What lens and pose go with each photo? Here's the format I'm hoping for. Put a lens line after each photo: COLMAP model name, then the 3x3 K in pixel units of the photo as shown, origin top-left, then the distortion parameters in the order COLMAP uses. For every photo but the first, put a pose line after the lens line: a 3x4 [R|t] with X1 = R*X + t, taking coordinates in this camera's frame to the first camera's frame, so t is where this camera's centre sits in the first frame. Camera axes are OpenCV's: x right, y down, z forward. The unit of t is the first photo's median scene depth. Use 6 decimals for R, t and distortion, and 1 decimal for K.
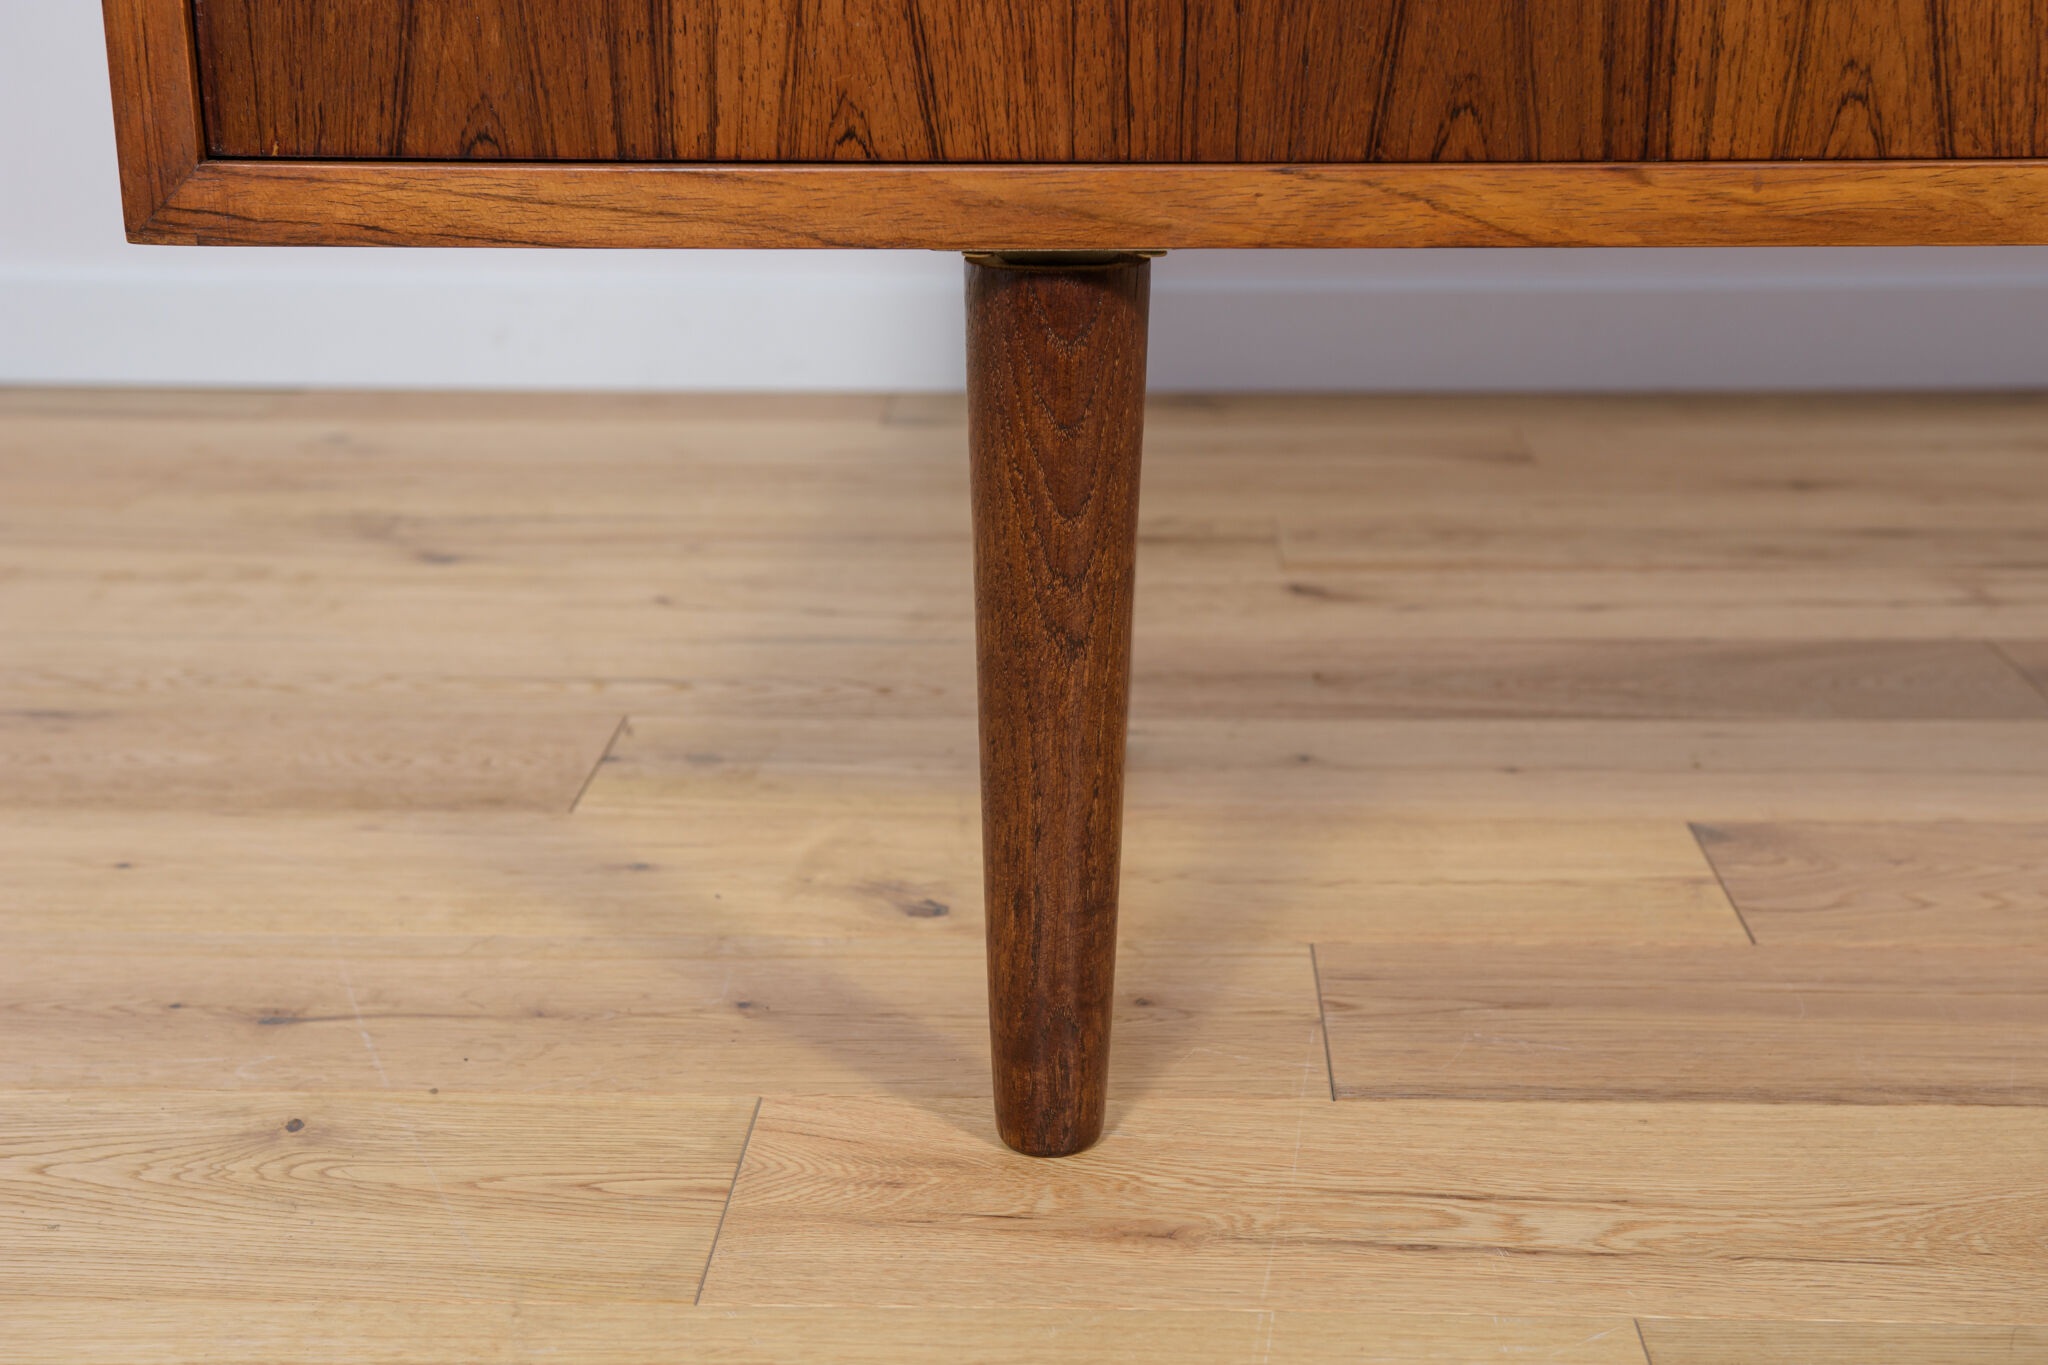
lens RADIAL K [[3019.6, 0, 1024.0], [0, 3019.6, 682.5], [0, 0, 1]] dist [0.098697, 0.040572]
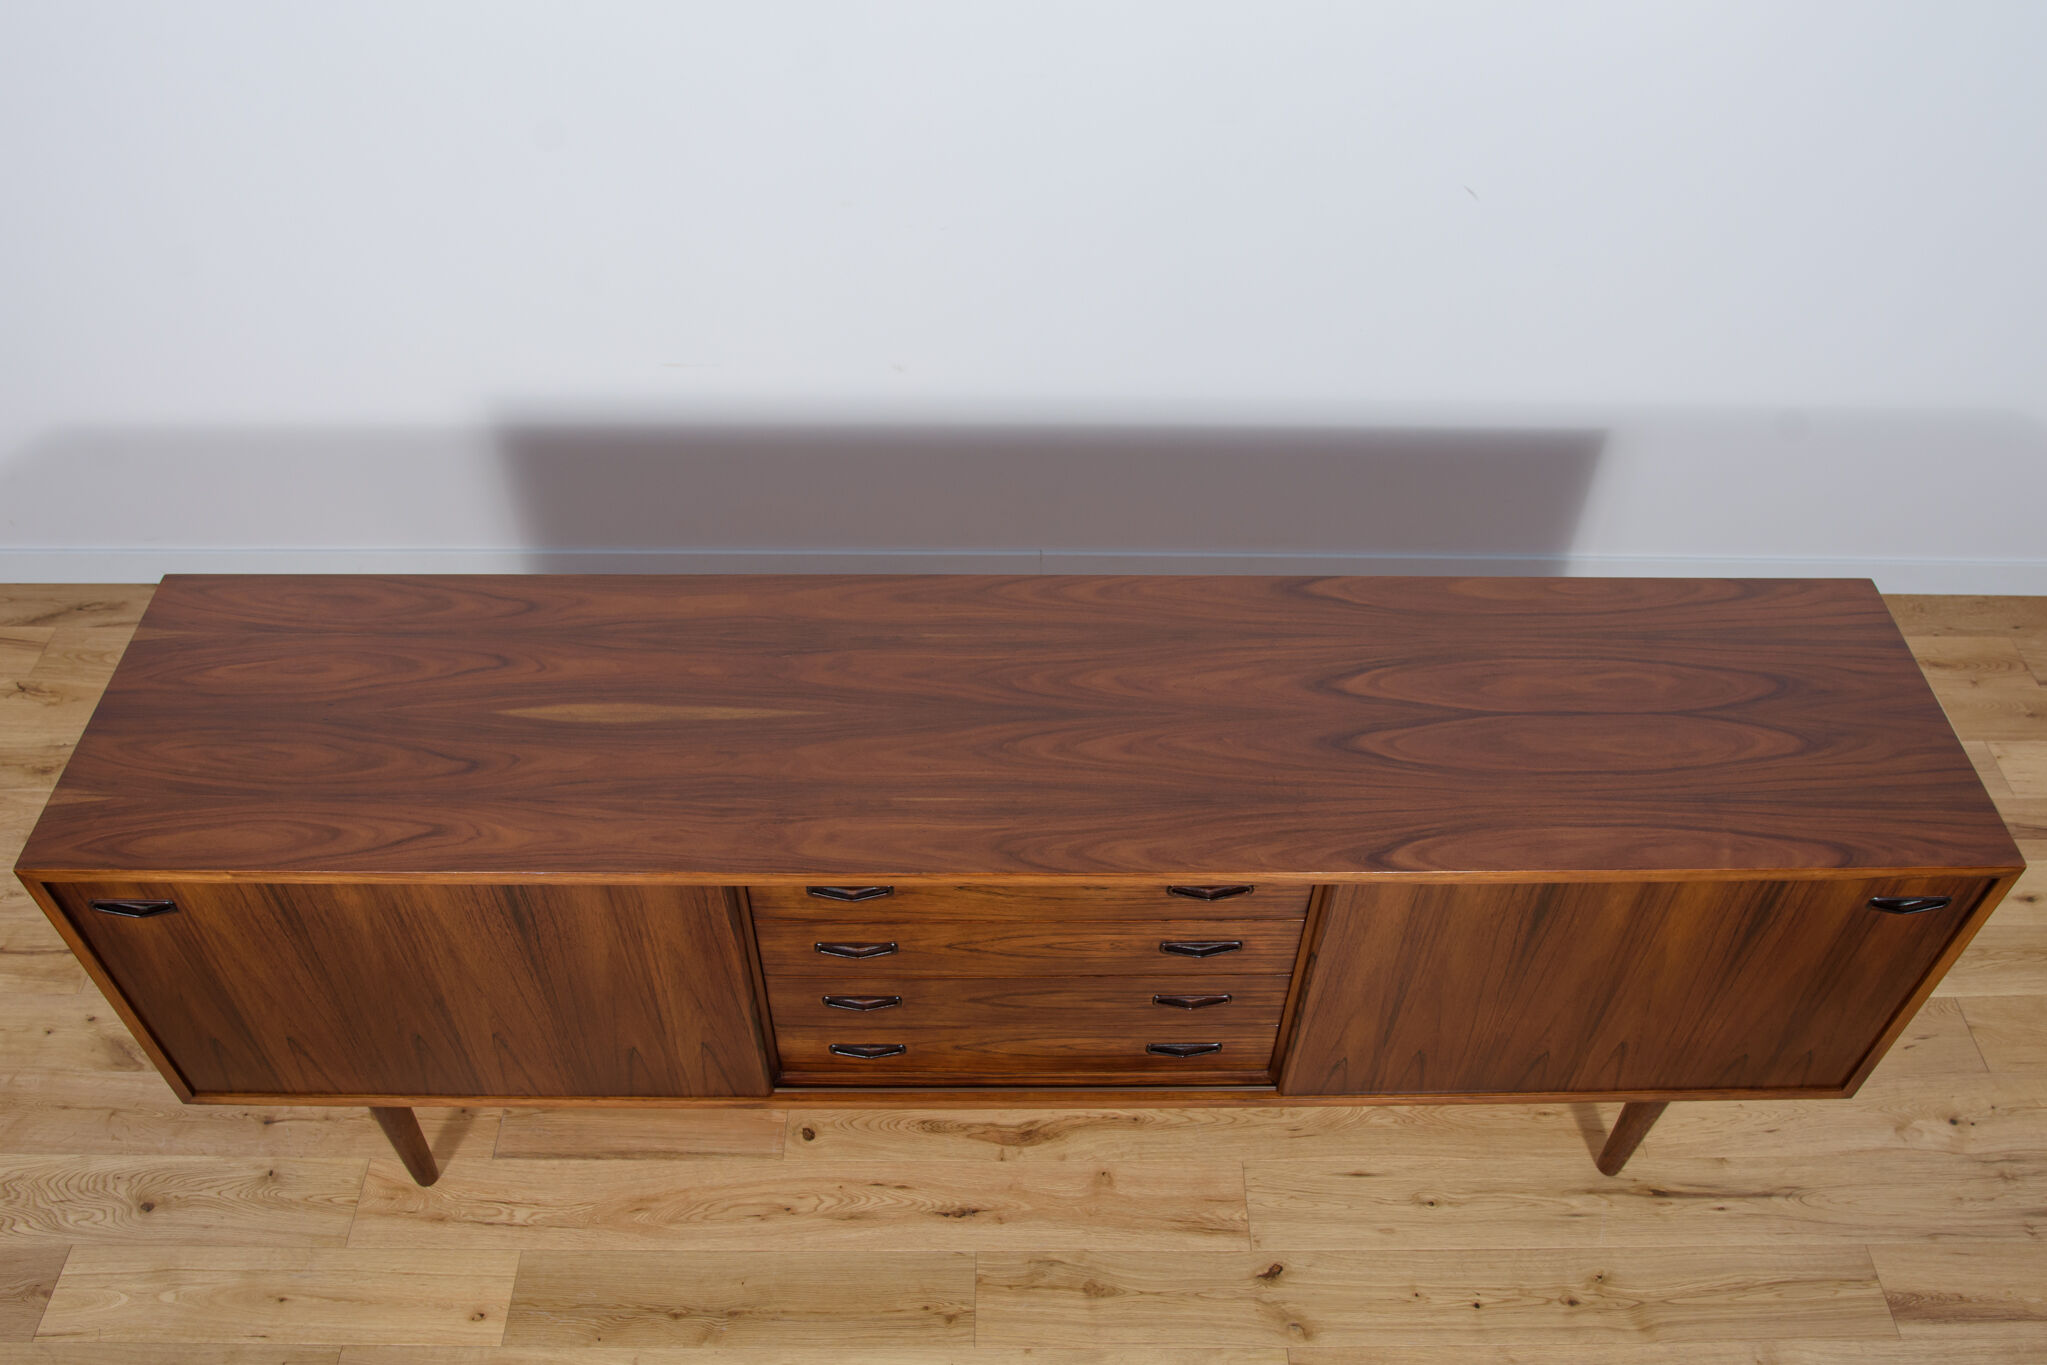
lens RADIAL K [[1622.0, 0, 1023.5], [0, 1622.0, 682.5], [0, 0, 1]] dist [-0.081527, 0.051794]
pose [[0.998447, -0.029232, 0.047432, 0.943268], [0.001293, 0.863242, 0.504789, -1.992063], [-0.055702, -0.503943, 0.861939, -0.918716]]
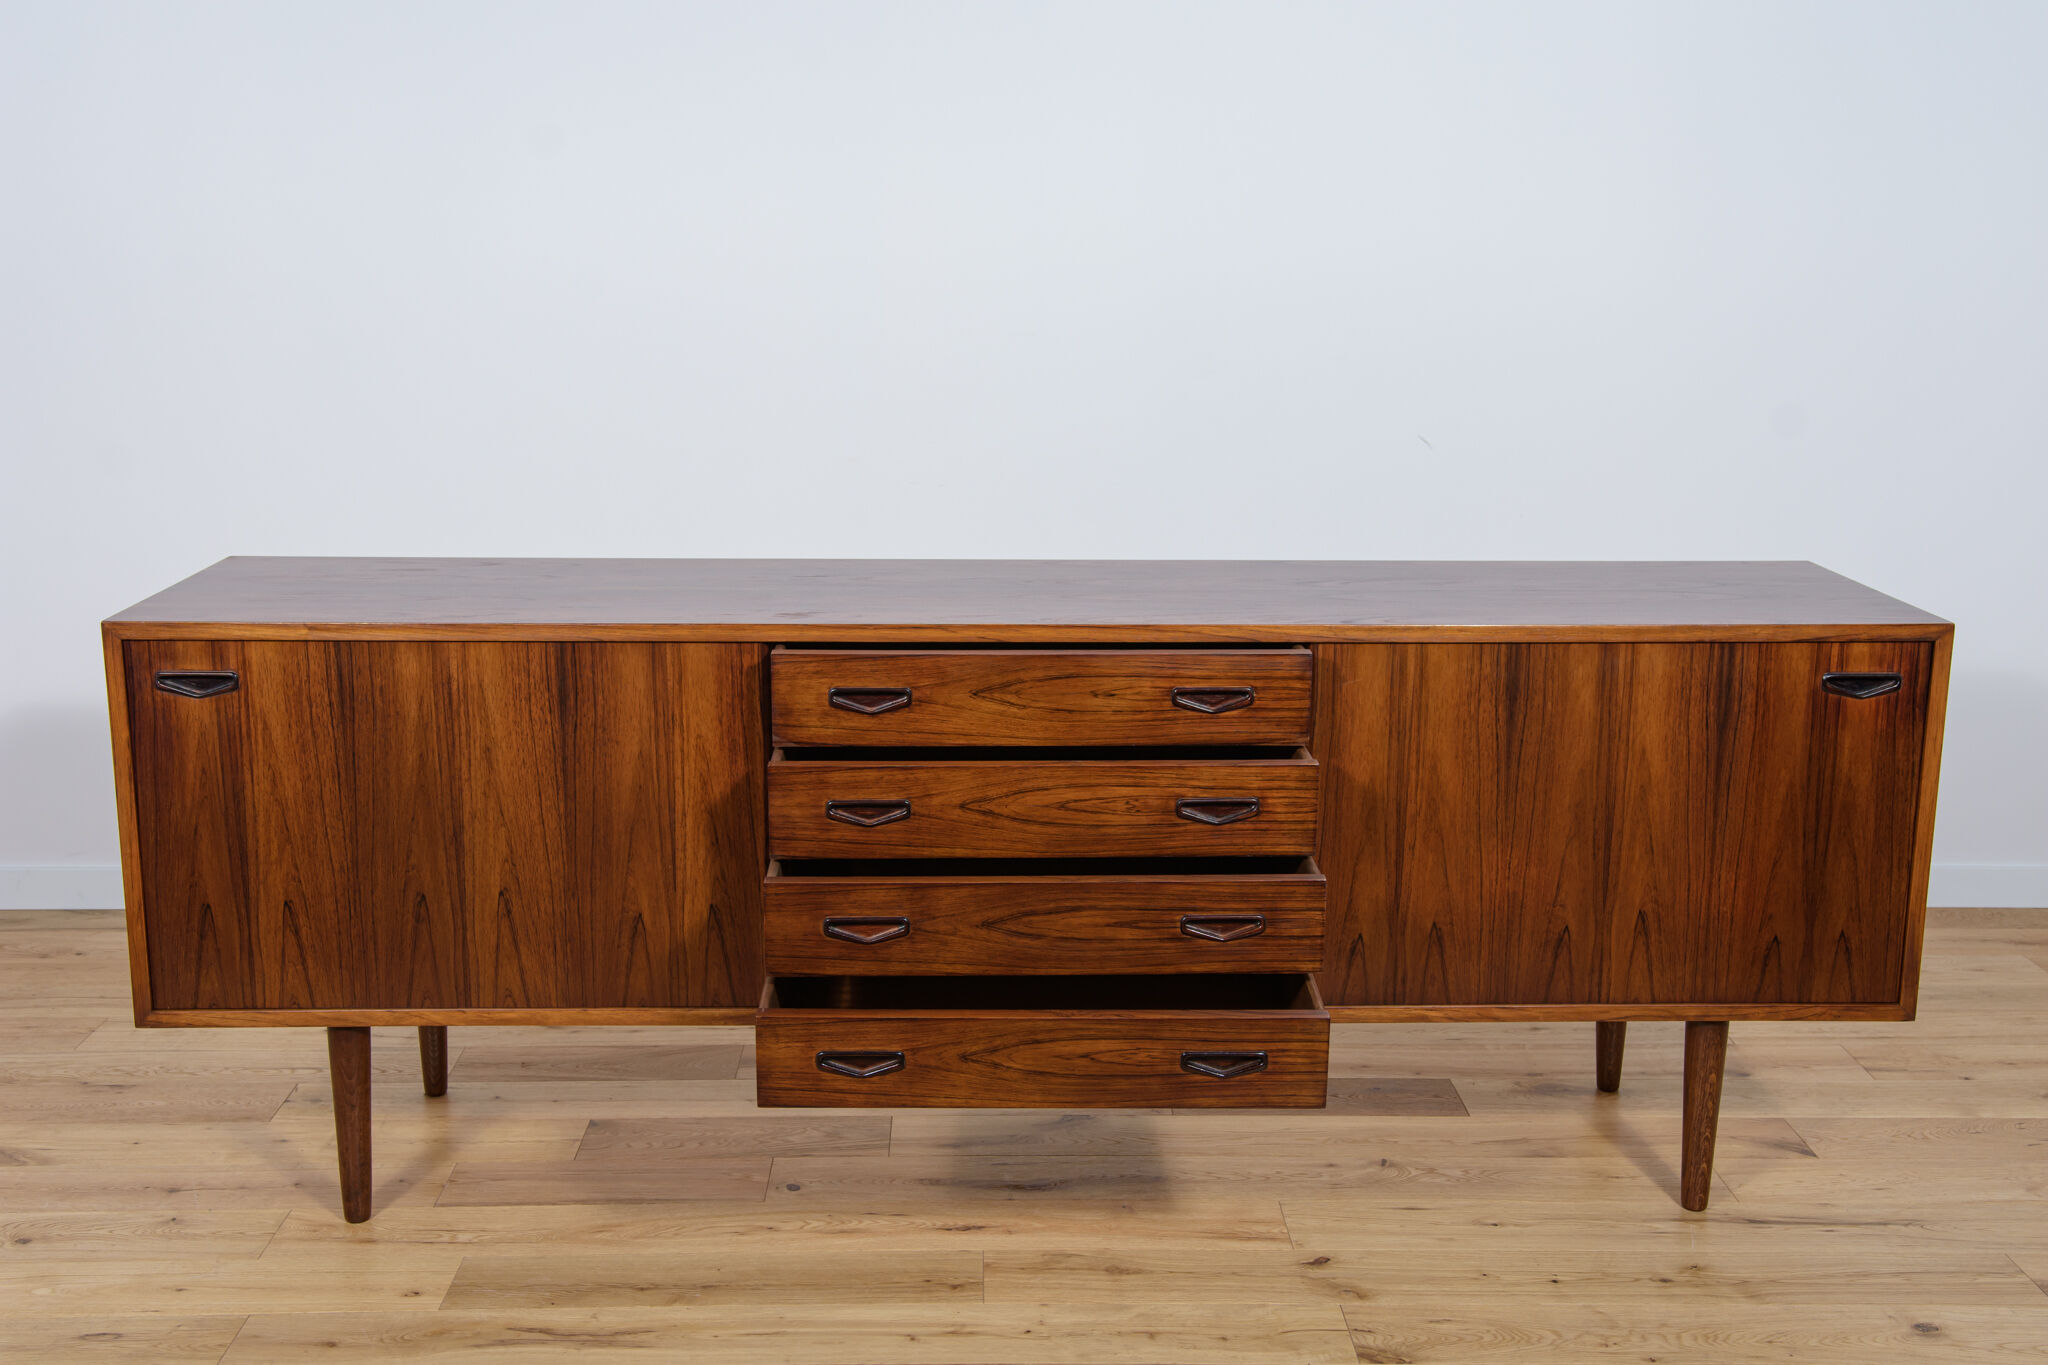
lens RADIAL K [[2170.1, 0, 1018.8], [0, 2170.1, 684.9], [0, 0, 1]] dist [0.009326, 0.045838]
pose [[0.997771, -0.005317, 0.066519, 0.806842], [0.008847, 0.998561, -0.052888, -0.468067], [-0.066142, 0.053359, 0.996382, -2.350449]]
